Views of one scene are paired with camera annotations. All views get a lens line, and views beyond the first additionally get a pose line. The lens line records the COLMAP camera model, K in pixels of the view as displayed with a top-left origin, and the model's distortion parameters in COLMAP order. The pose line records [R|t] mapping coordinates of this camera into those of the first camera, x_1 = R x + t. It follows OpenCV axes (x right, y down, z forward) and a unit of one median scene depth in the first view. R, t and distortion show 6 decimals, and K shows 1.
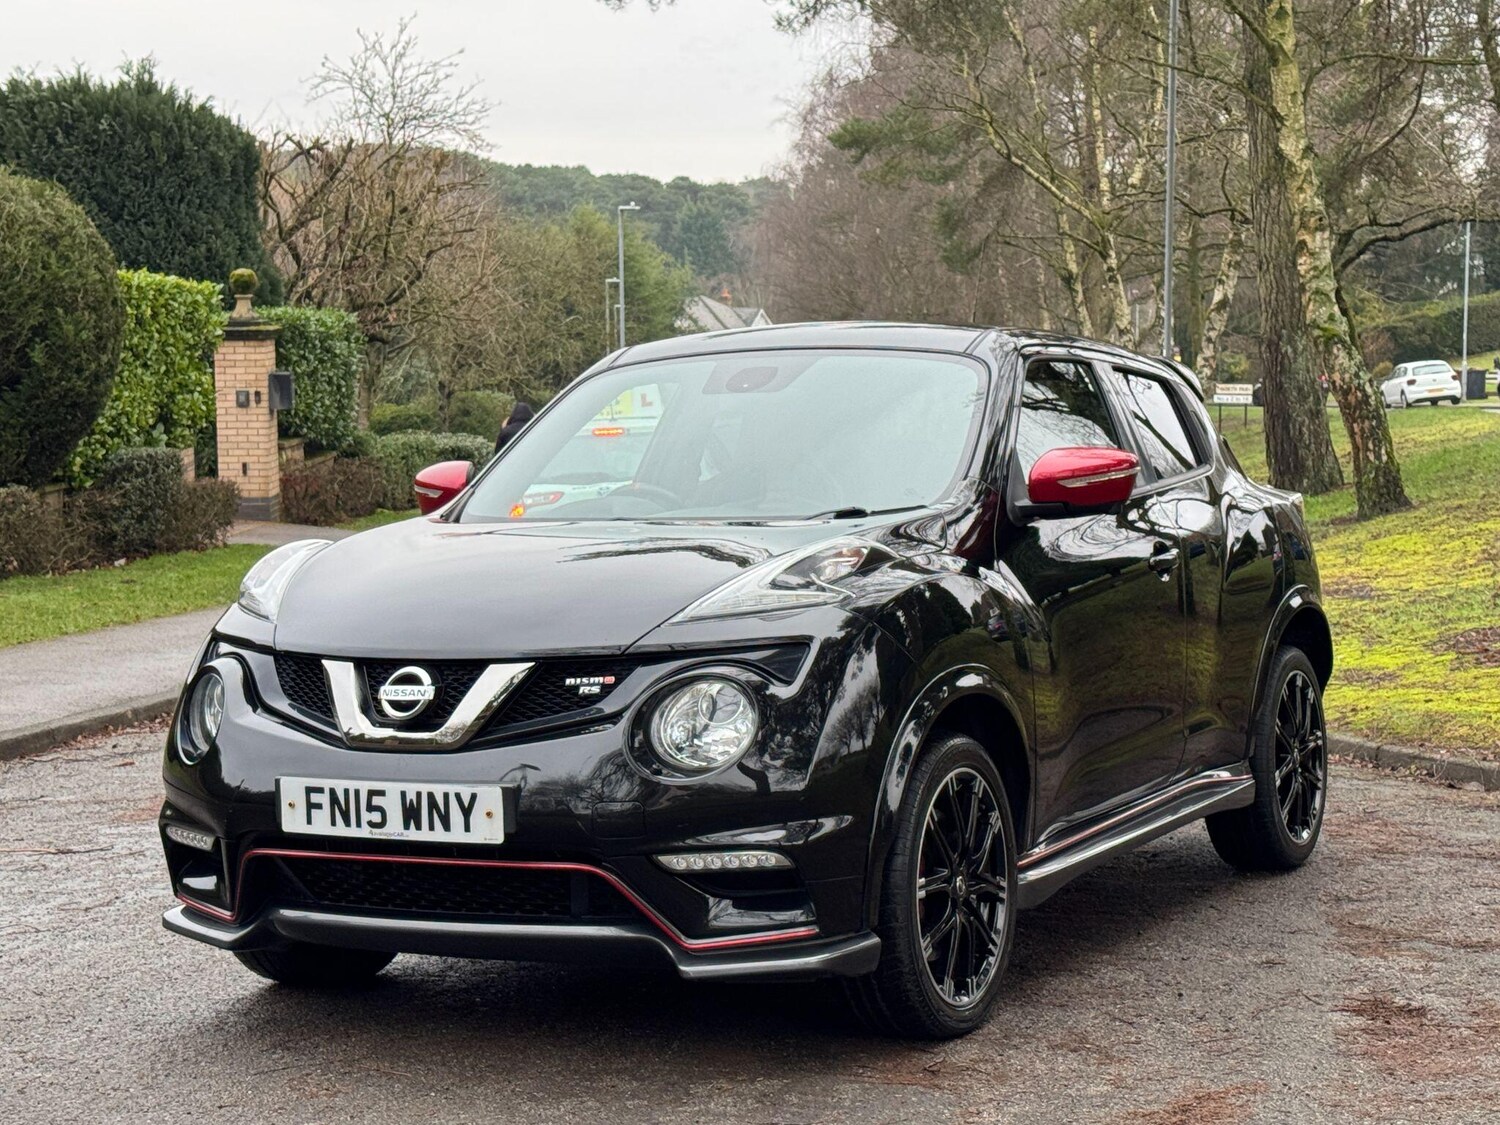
lens RADIAL K [[2404.2, 0, 795.7], [0, 2404.2, 543.9], [0, 0, 1]] dist [0.109913, 0.000000]
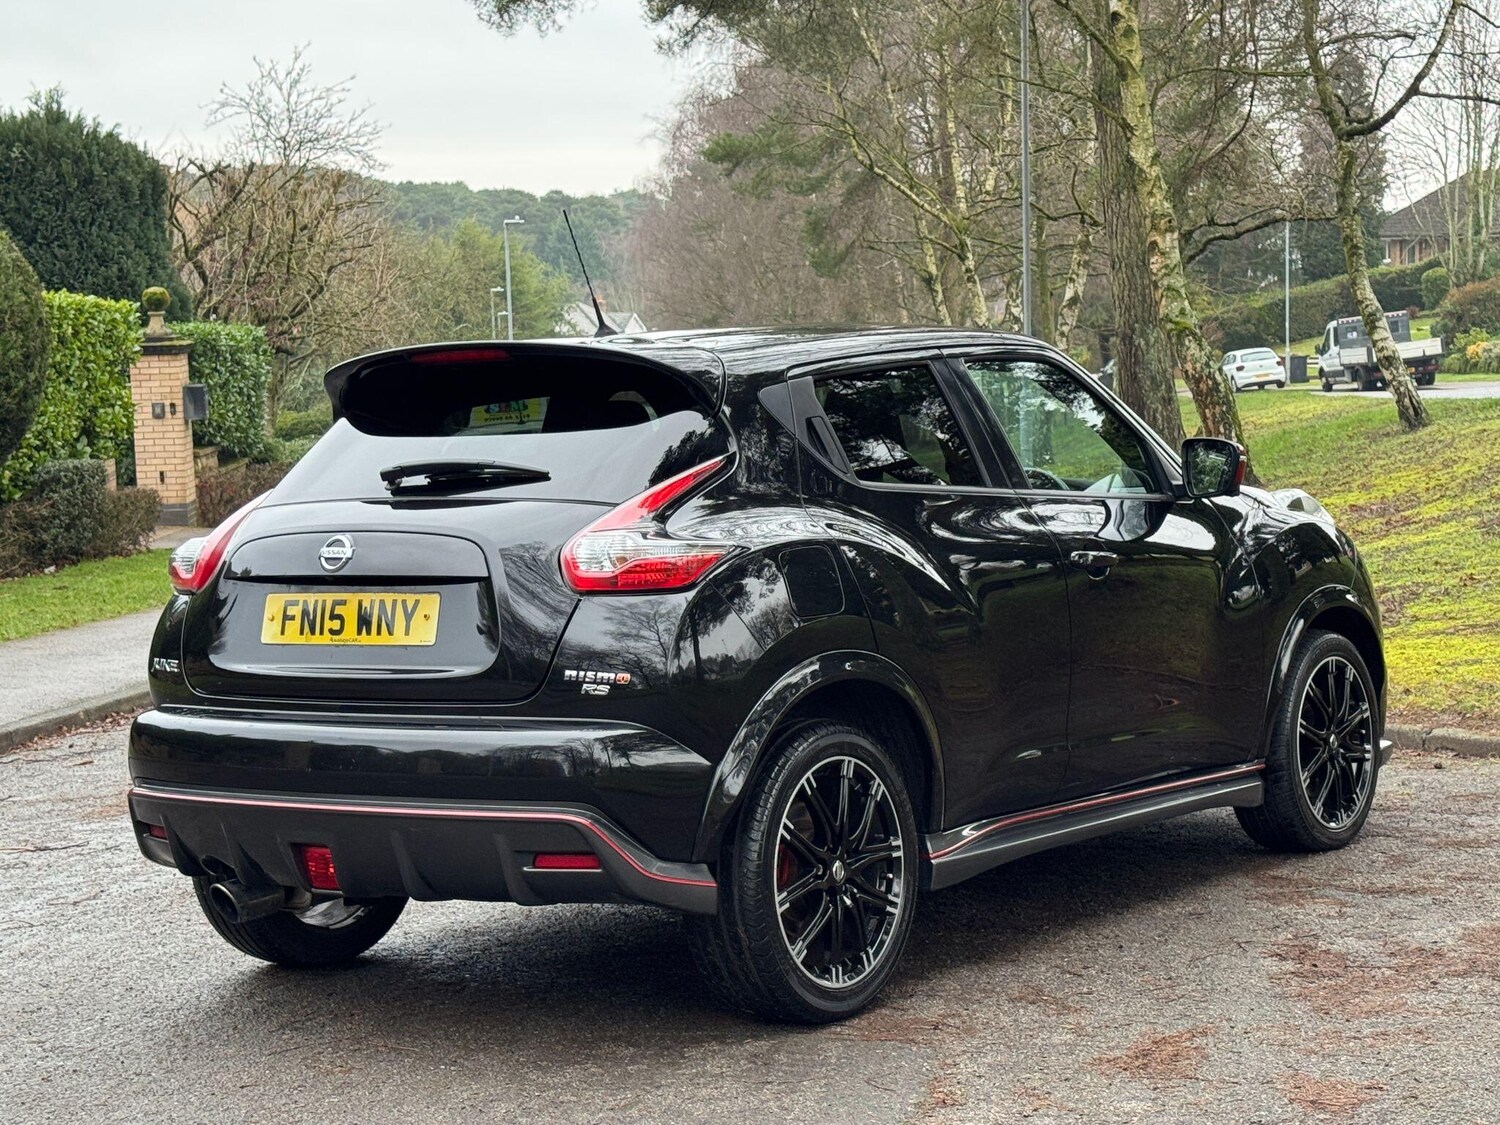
lens RADIAL K [[2253.5, 0, 774.3], [0, 2253.5, 526.5], [0, 0, 1]] dist [0.106473, 0.000000]
pose [[0.998344, -0.026999, 0.050794, -0.012490], [0.027080, 0.999633, -0.000917, -0.001377], [-0.050751, 0.002291, 0.998709, -0.001141]]
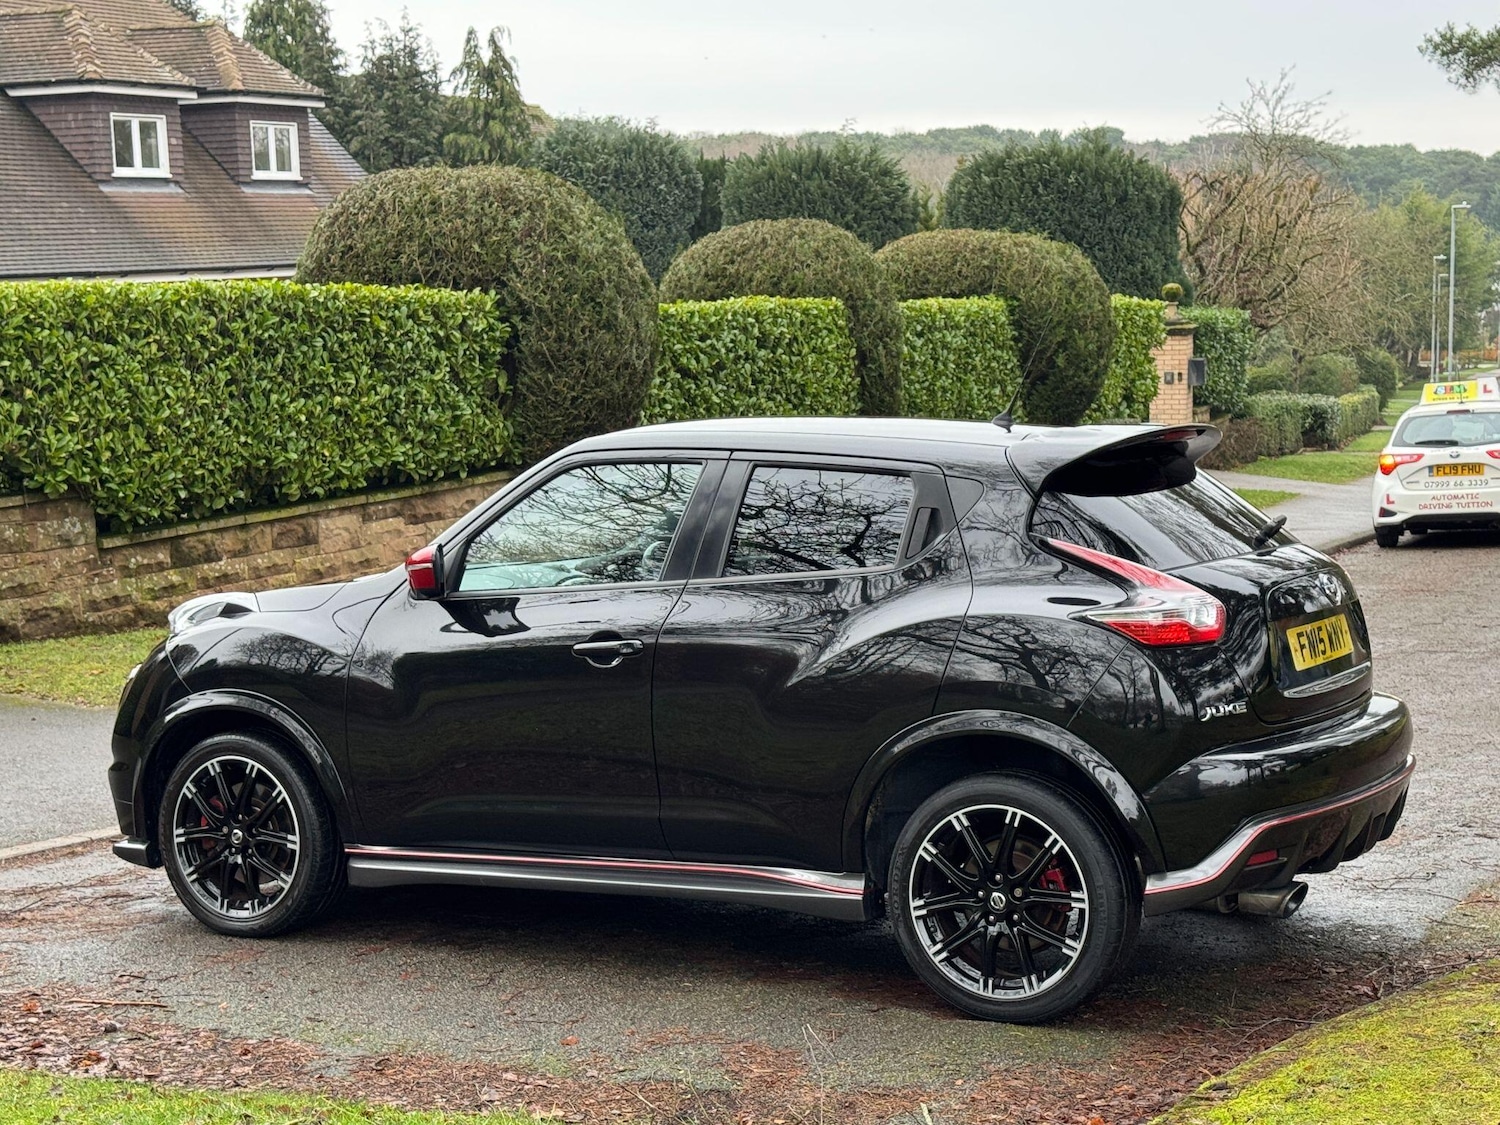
lens RADIAL K [[2253.5, 0, 751.1], [0, 2253.5, 571.4], [0, 0, 1]] dist [0.106473, 0.000000]
pose [[0.937985, 0.030766, -0.345309, -0.002558], [-0.013780, 0.998576, 0.051540, -0.012927], [0.346403, -0.043585, 0.937073, -0.298148]]
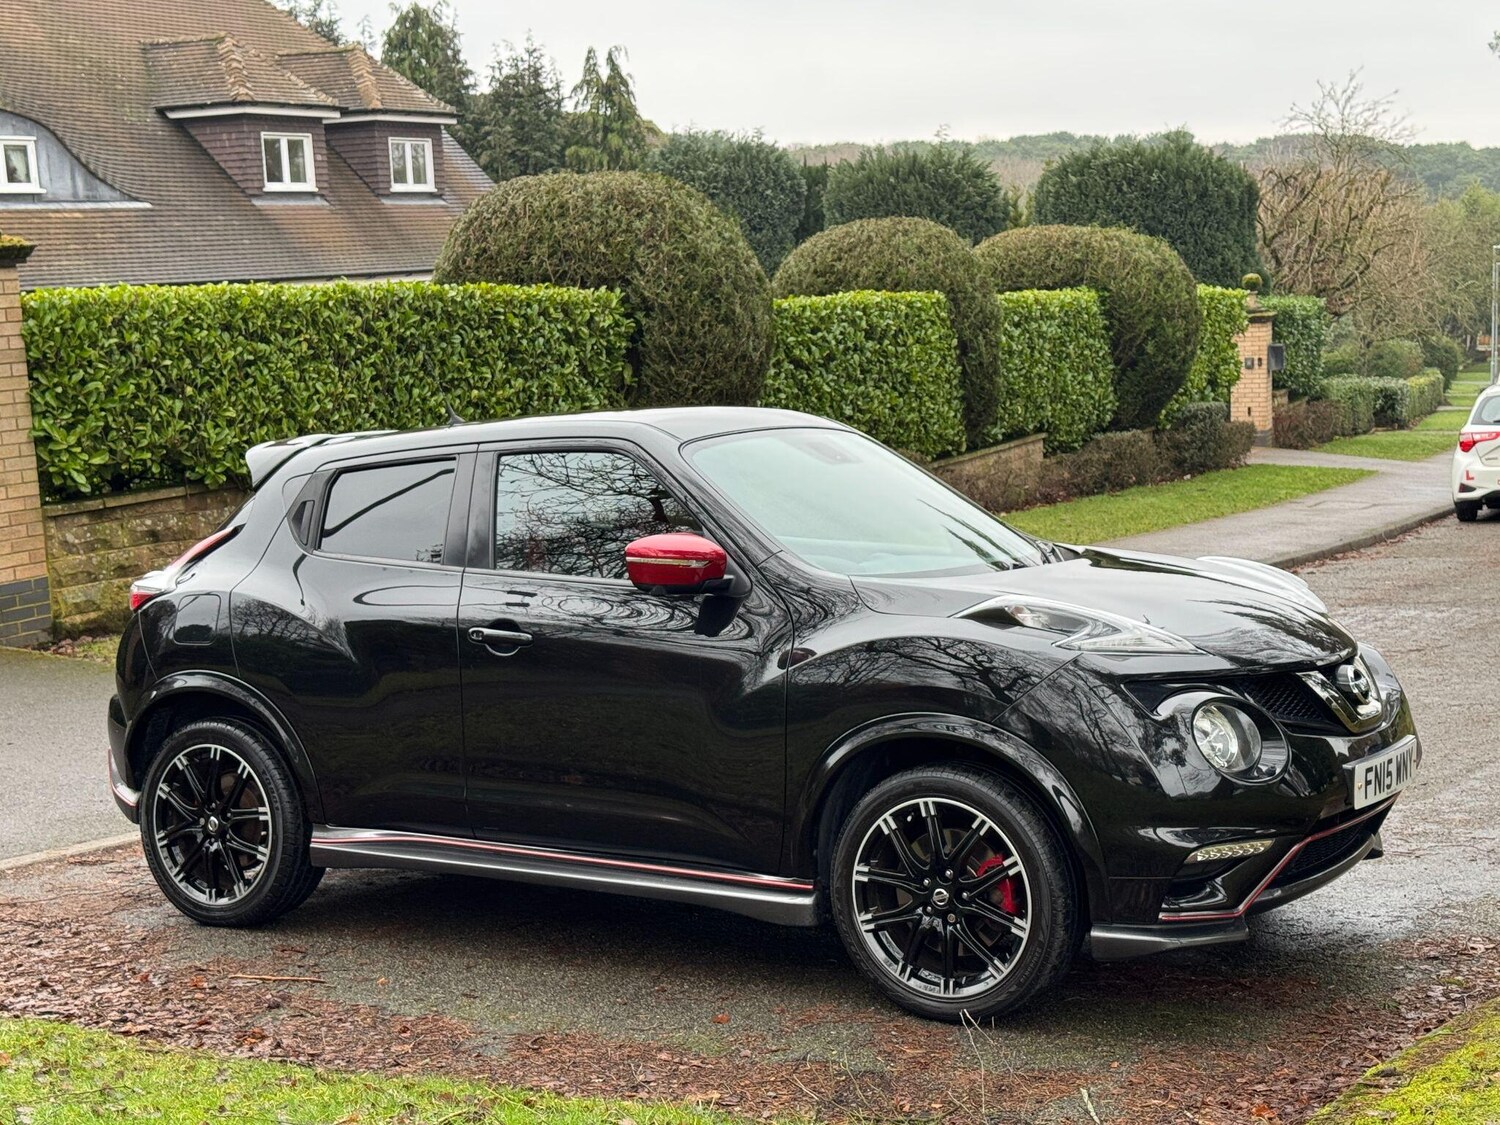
lens RADIAL K [[2054.7, 0, 760.2], [0, 2054.7, 561.5], [0, 0, 1]] dist [0.102234, 0.000000]
pose [[0.923833, 0.023586, -0.382069, -0.020683], [-0.001533, 0.998320, 0.057922, -0.012147], [0.382793, -0.052925, 0.922317, -0.273973]]
